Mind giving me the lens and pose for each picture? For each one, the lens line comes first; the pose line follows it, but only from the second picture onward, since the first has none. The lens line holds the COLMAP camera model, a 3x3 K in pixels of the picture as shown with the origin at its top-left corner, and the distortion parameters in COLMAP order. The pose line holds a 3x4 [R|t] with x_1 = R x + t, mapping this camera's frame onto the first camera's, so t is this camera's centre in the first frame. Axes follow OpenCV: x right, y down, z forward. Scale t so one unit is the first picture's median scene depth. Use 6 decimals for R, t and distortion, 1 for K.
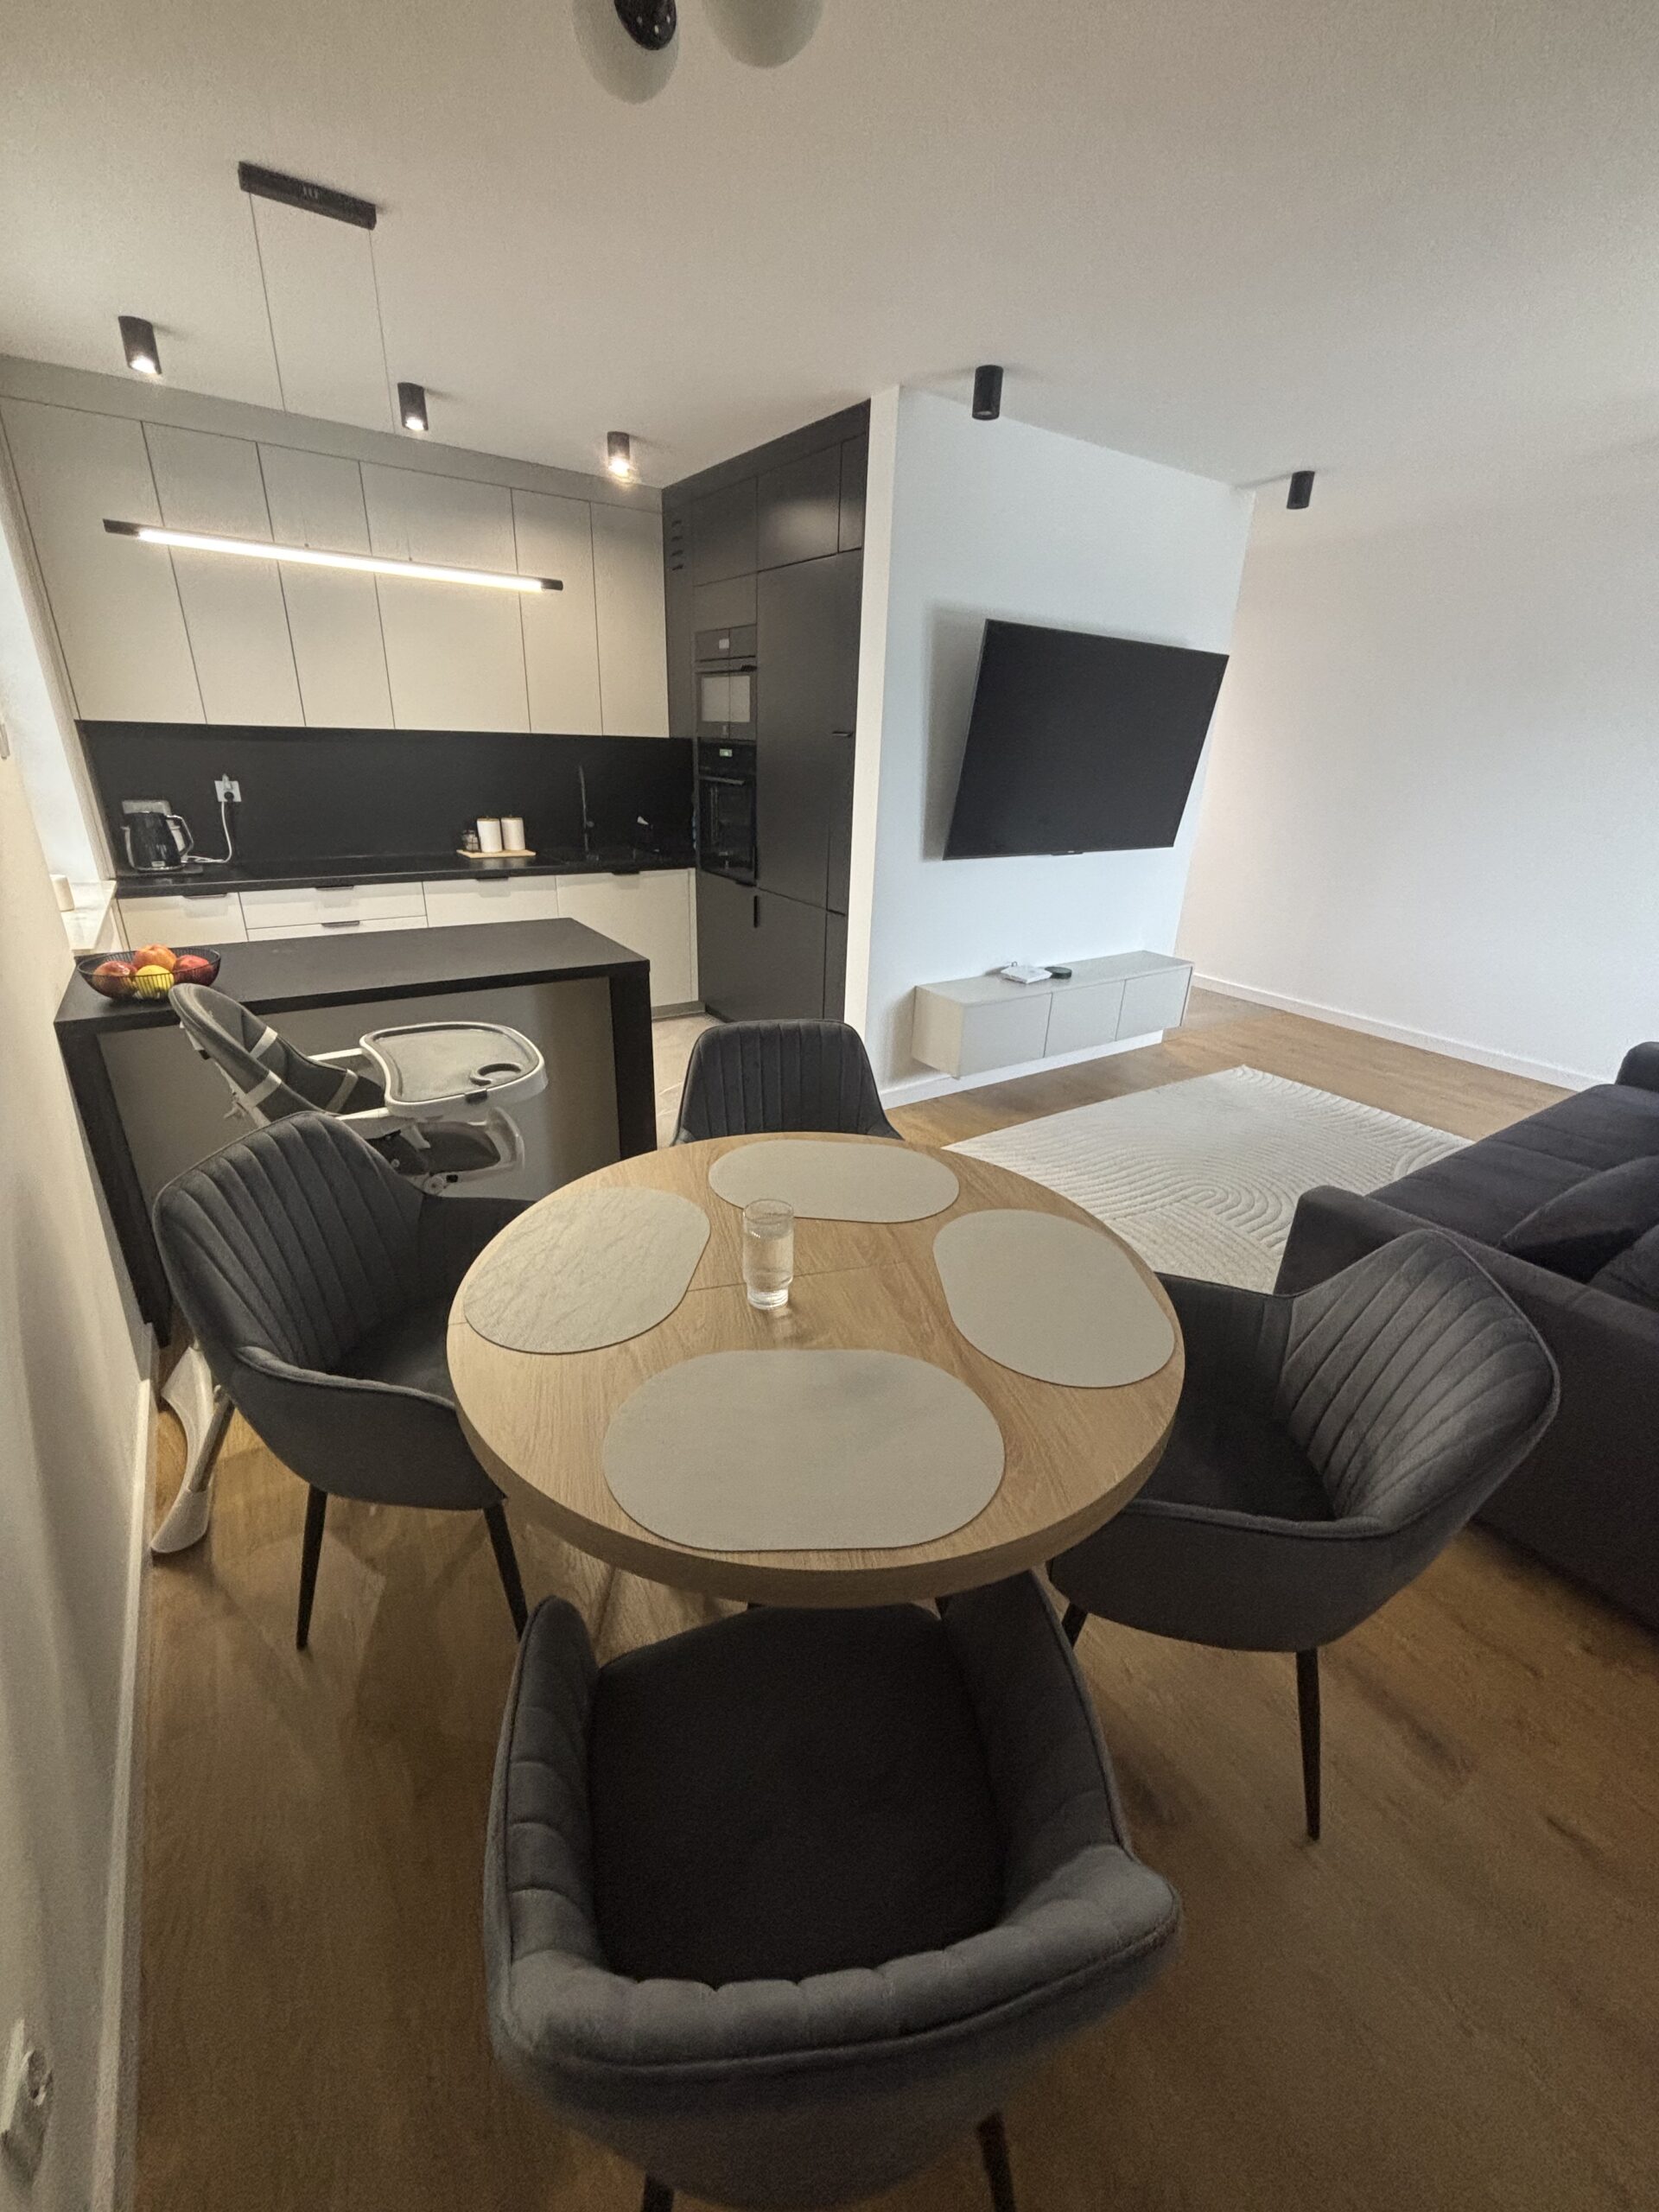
lens RADIAL K [[902.6, 0, 822.8], [0, 902.6, 1104.9], [0, 0, 1]] dist [-0.001175, -0.000846]
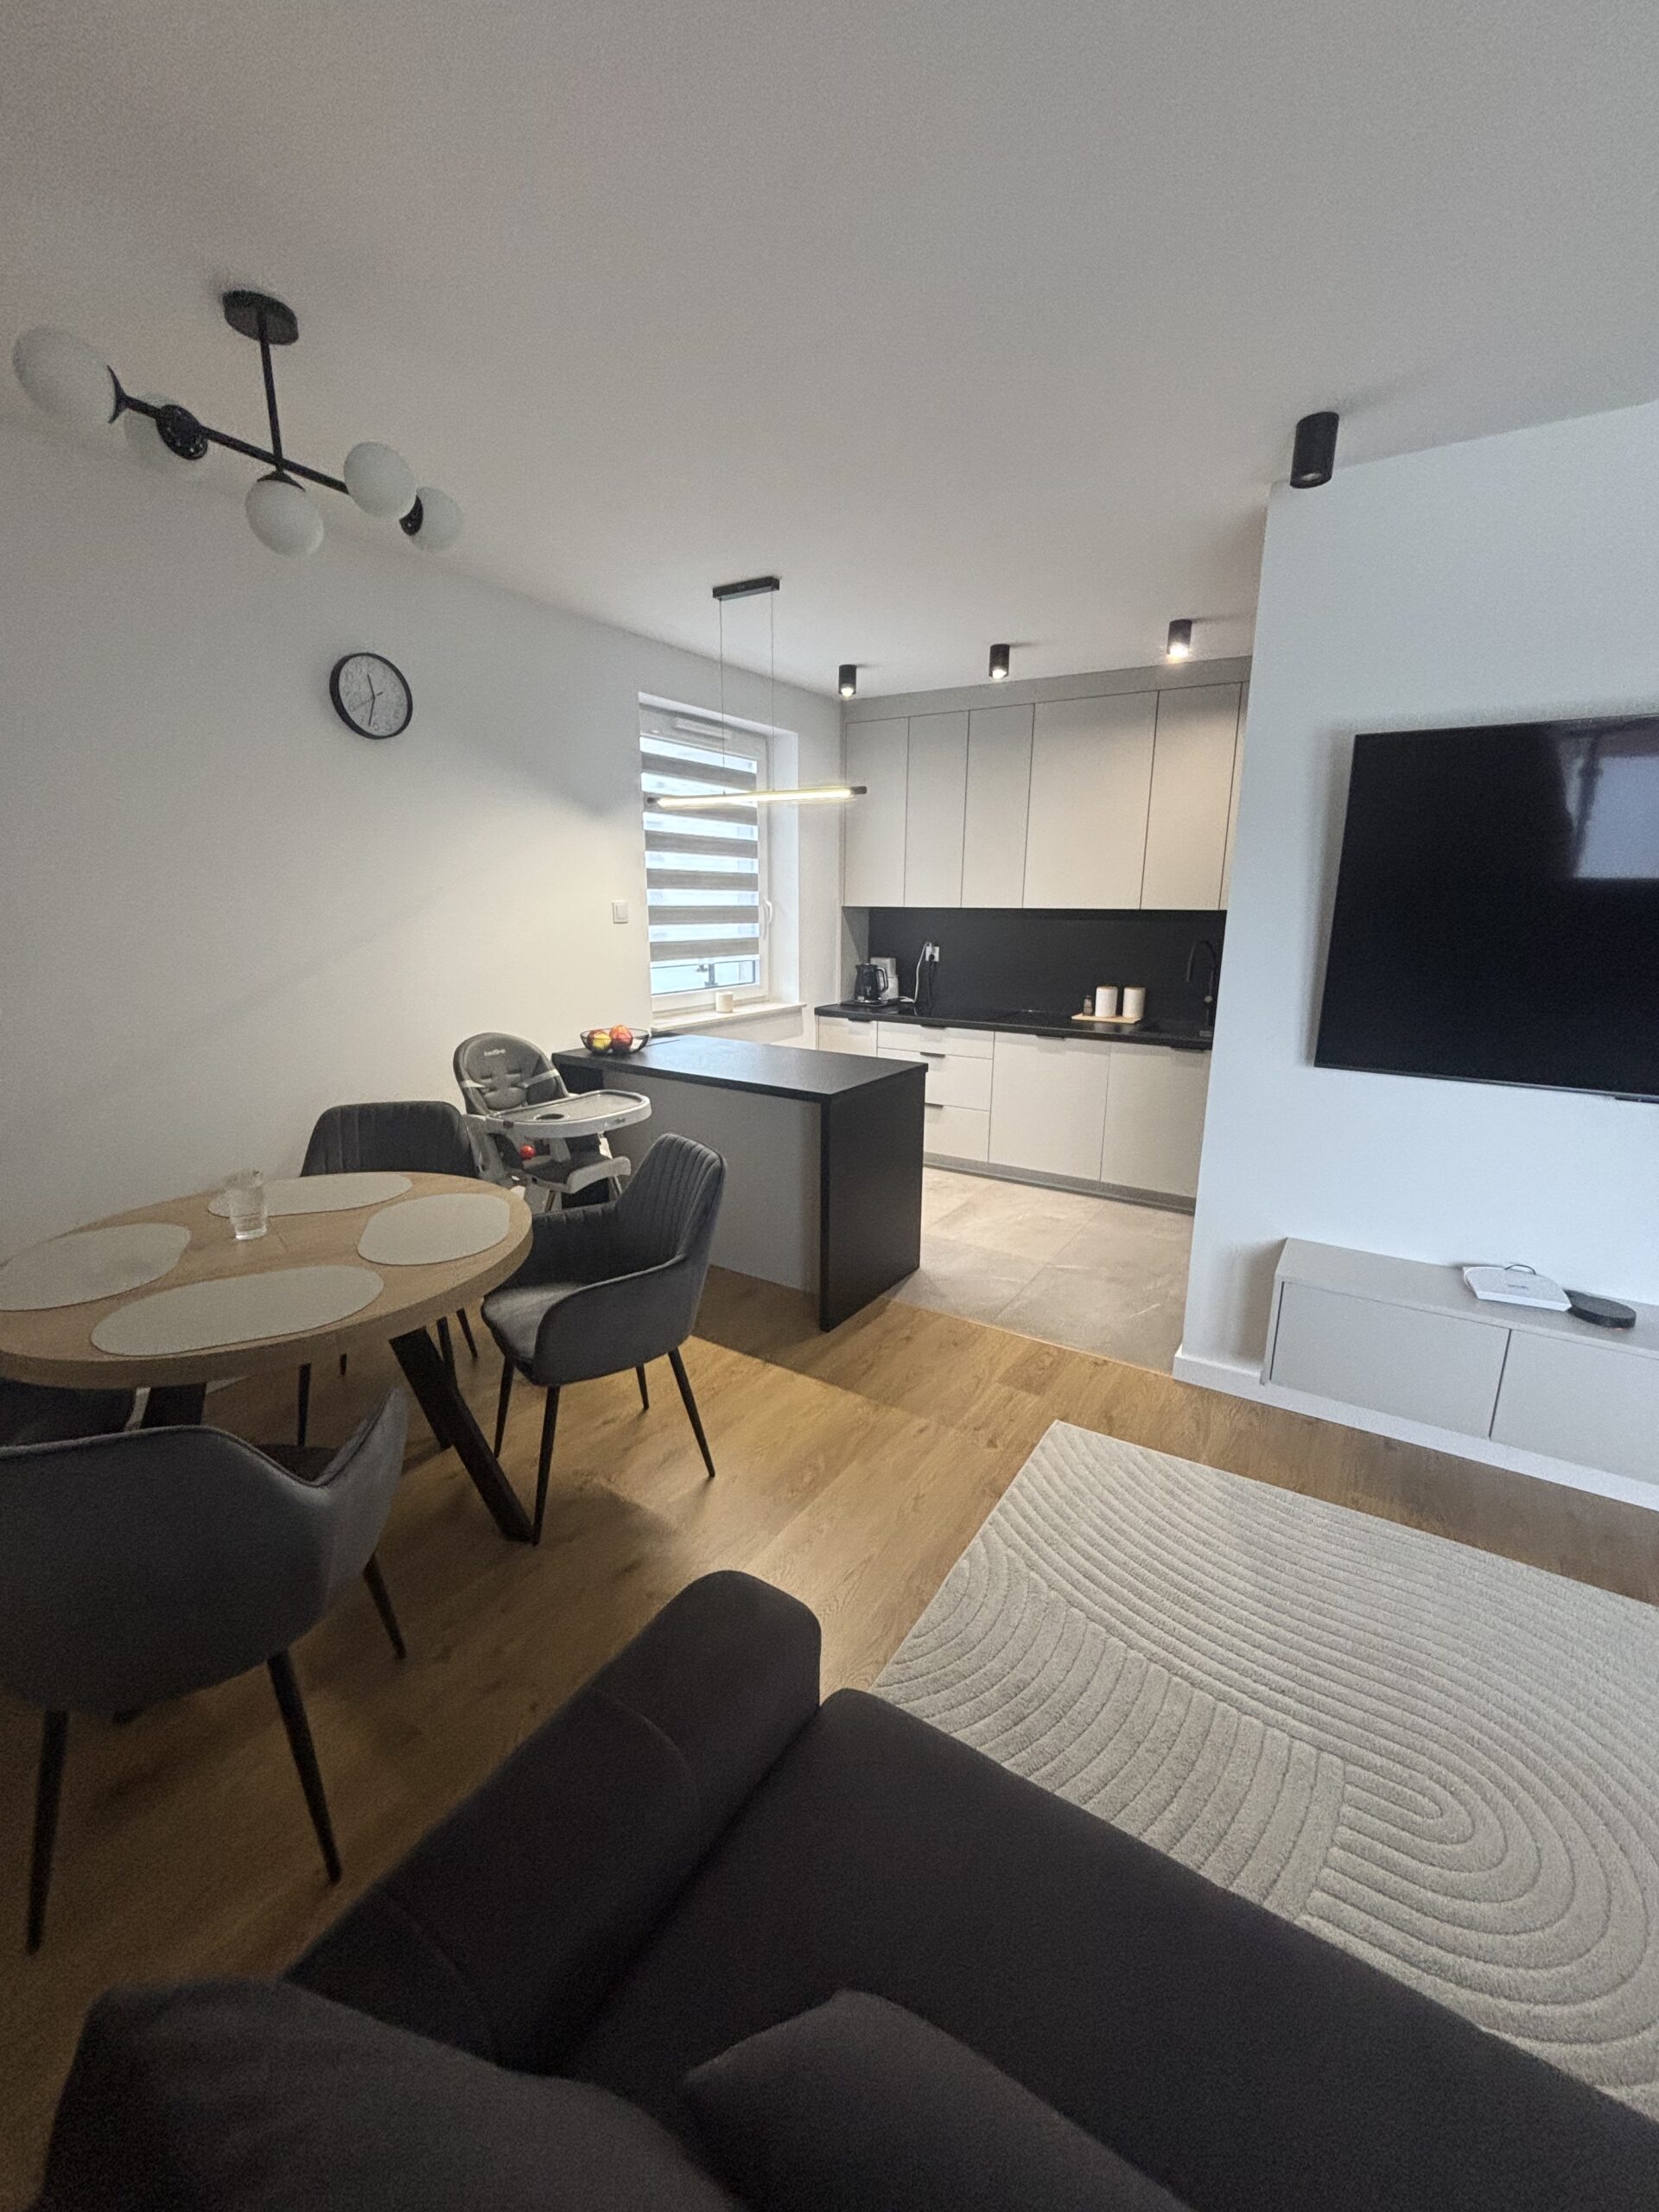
lens RADIAL K [[902.6, 0, 822.8], [0, 902.6, 1104.9], [0, 0, 1]] dist [-0.001175, -0.000846]
pose [[0.401494, 0.174658, -0.899053, 0.546146], [-0.343047, 0.938864, 0.029196, -0.120479], [0.849189, 0.296696, 0.436864, 0.344737]]
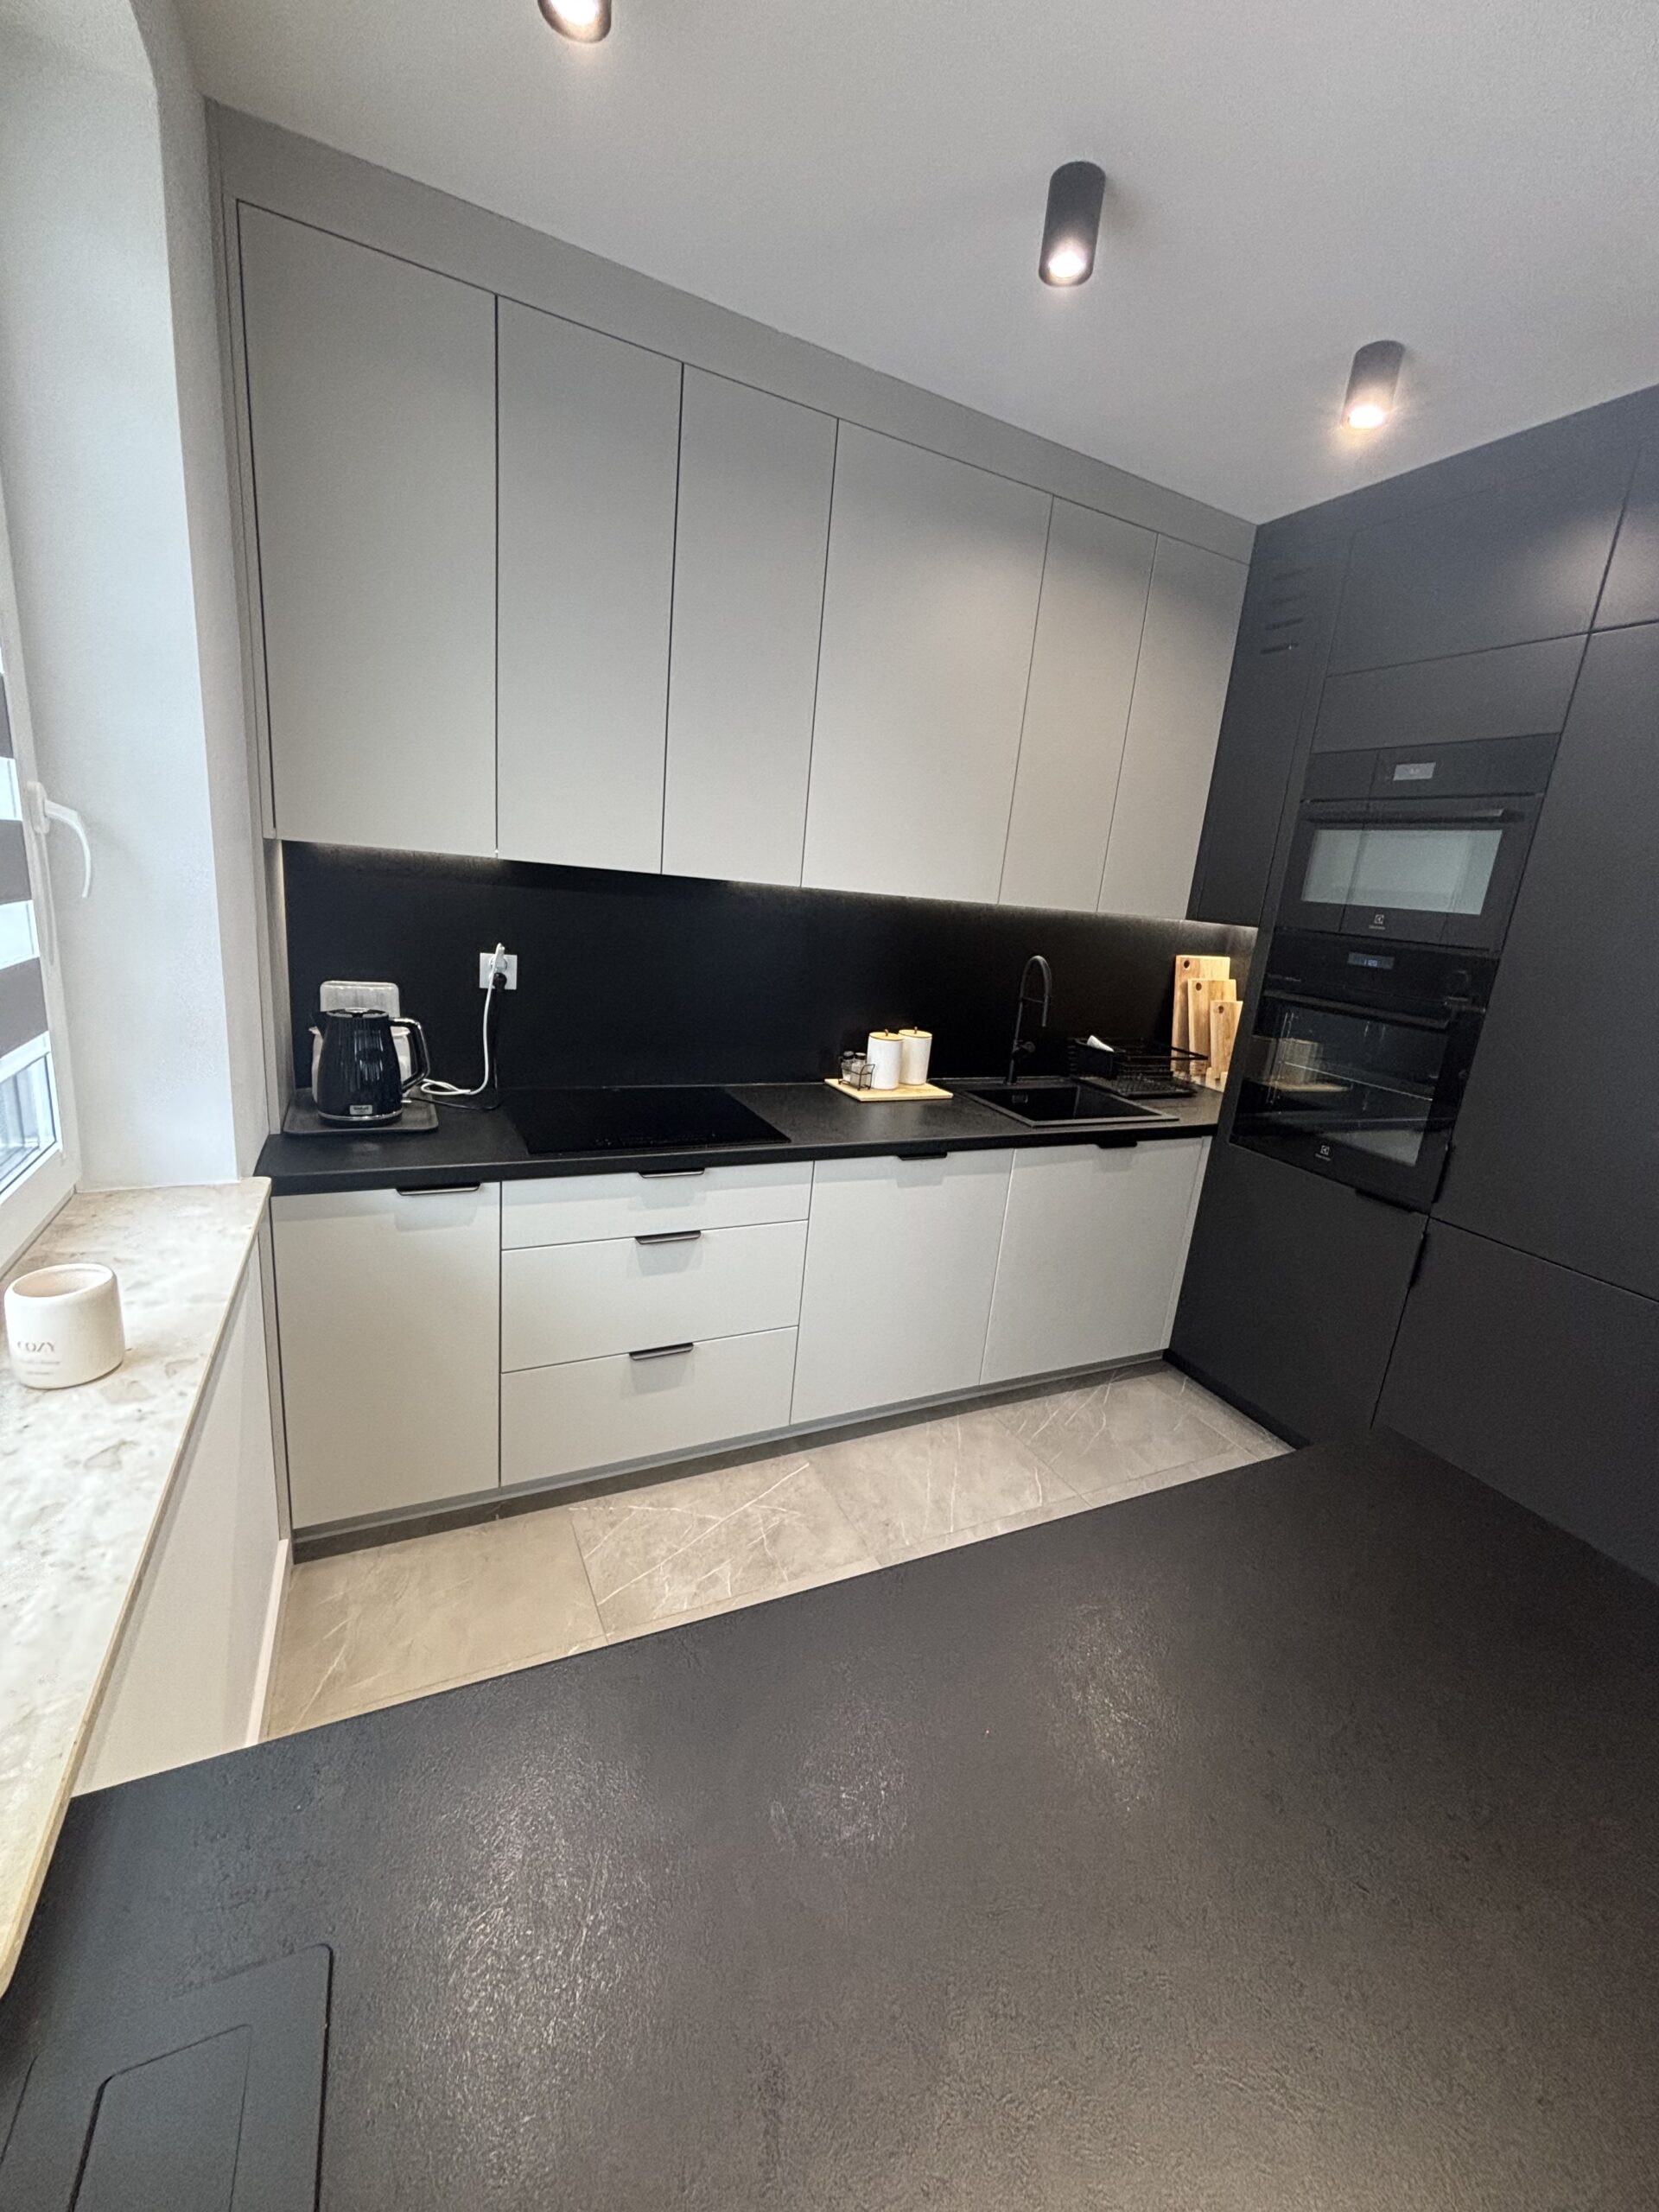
lens RADIAL K [[882.7, 0, 844.8], [0, 882.7, 1102.5], [0, 0, 1]] dist [-0.000555, -0.000174]
pose [[0.989928, 0.087194, -0.111531, -0.386680], [-0.103331, 0.983542, -0.148217, -0.213620], [0.096772, 0.158249, 0.982646, 0.503280]]
